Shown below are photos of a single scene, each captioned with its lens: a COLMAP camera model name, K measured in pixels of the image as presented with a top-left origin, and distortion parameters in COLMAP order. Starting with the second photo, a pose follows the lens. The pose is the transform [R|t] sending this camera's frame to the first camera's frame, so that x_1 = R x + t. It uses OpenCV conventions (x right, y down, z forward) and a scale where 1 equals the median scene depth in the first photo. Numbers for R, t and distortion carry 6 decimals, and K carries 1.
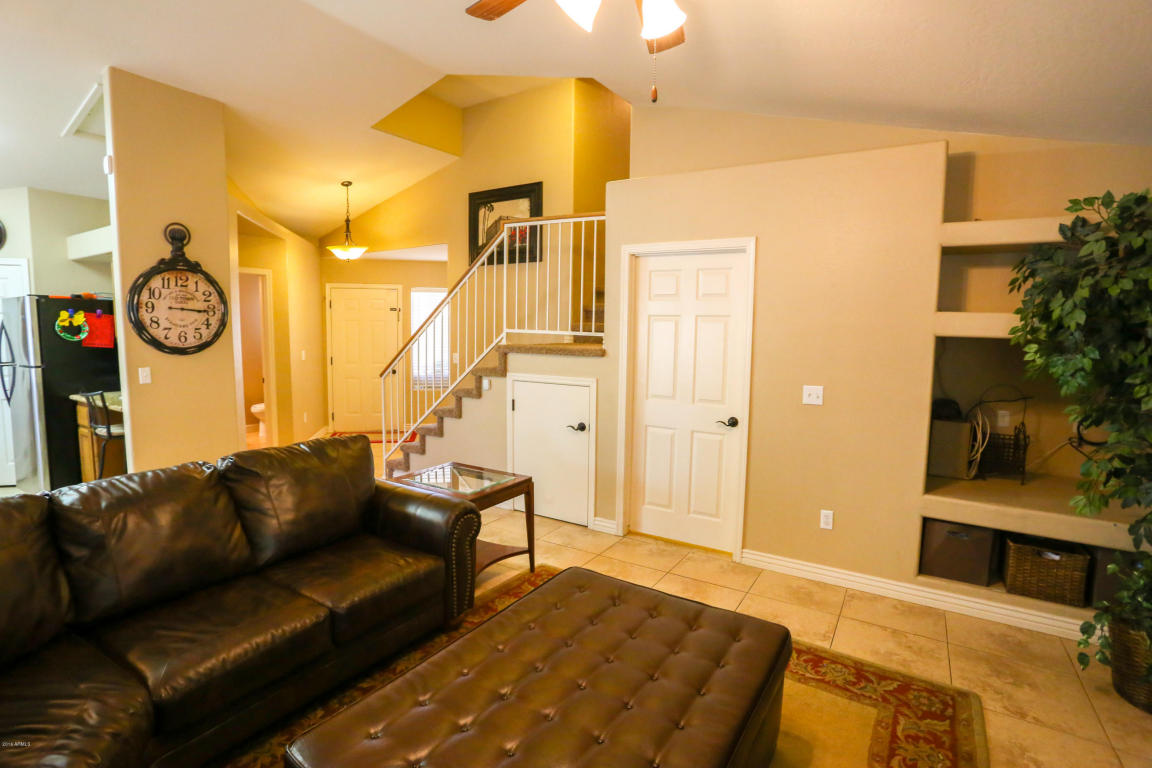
lens RADIAL K [[560.3, 0, 569.0], [0, 560.3, 379.6], [0, 0, 1]] dist [-0.073849, 0.029896]
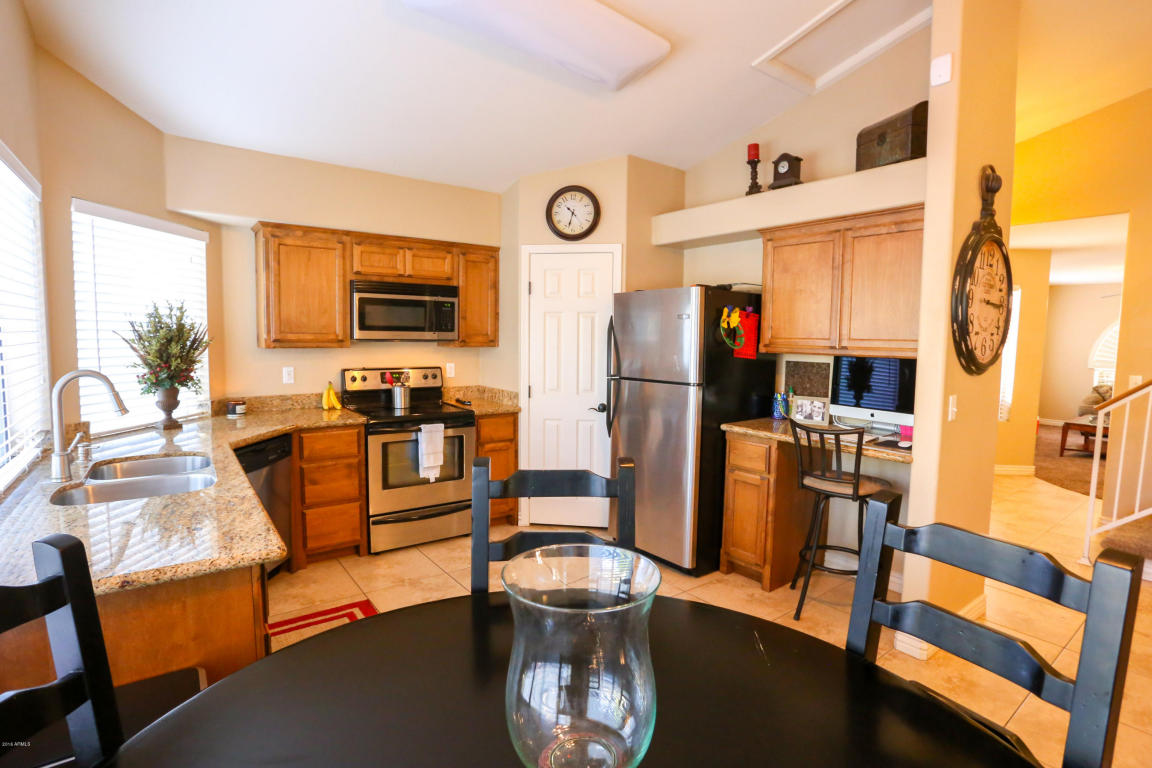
lens RADIAL K [[560.3, 0, 569.0], [0, 560.3, 379.6], [0, 0, 1]] dist [-0.073849, 0.029896]
pose [[0.934459, 0.028139, -0.354958, -0.930638], [-0.036111, 0.999222, -0.015854, -0.012630], [0.354235, 0.027633, 0.934748, 0.247156]]
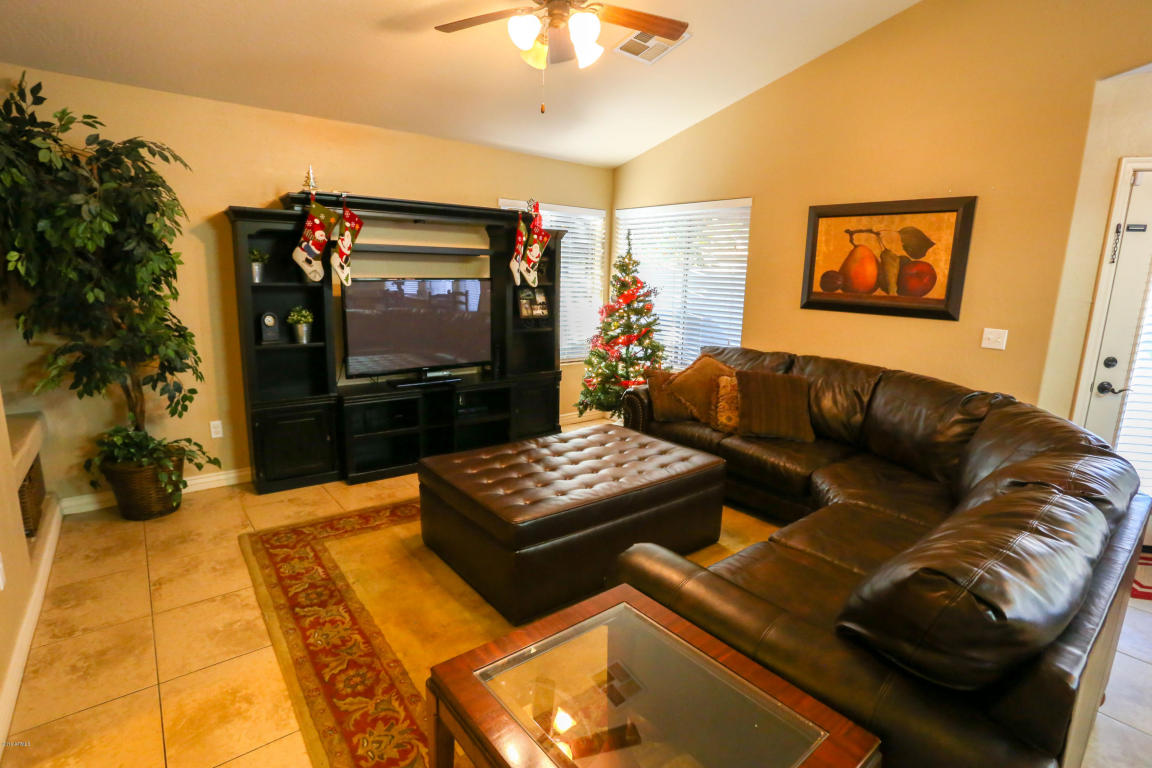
lens RADIAL K [[560.3, 0, 569.0], [0, 560.3, 379.6], [0, 0, 1]] dist [-0.073849, 0.029896]
pose [[-0.946688, -0.093985, 0.308138, -0.192119], [-0.005525, 0.961093, 0.276168, -0.072959], [-0.322105, 0.259743, -0.910375, 1.022802]]
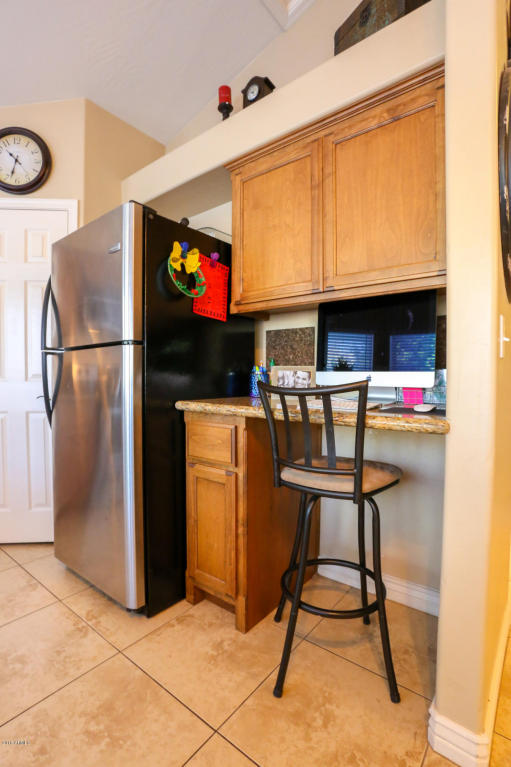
lens RADIAL K [[373.0, 0, 246.9], [0, 373.0, 387.6], [0, 0, 1]] dist [-0.073849, 0.029896]
pose [[0.993335, -0.006352, -0.115092, -0.889393], [-0.001030, 0.997952, -0.063964, 0.041979], [0.115262, 0.063656, 0.991293, 0.700577]]
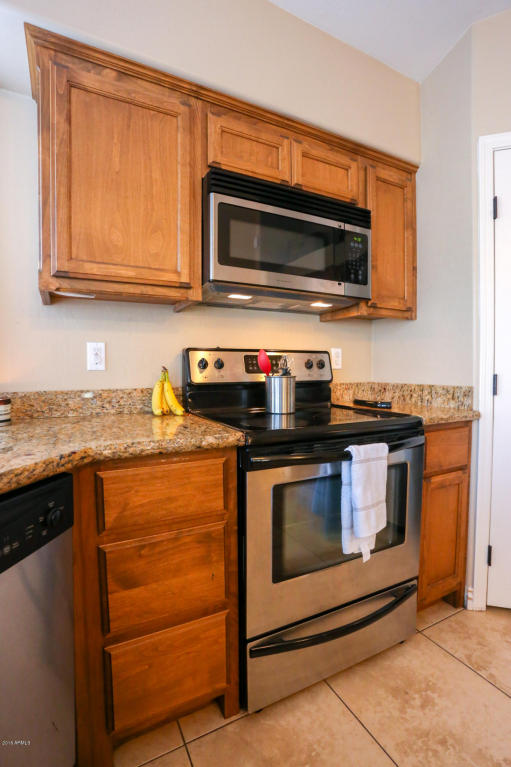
lens RADIAL K [[383.1, 0, 267.4], [0, 383.1, 385.6], [0, 0, 1]] dist [-0.041835, 0.000188]
pose [[0.876592, 0.006087, -0.481196, -1.377913], [-0.032466, 0.998390, -0.046513, 0.023054], [0.480139, 0.056396, 0.875378, 0.706191]]
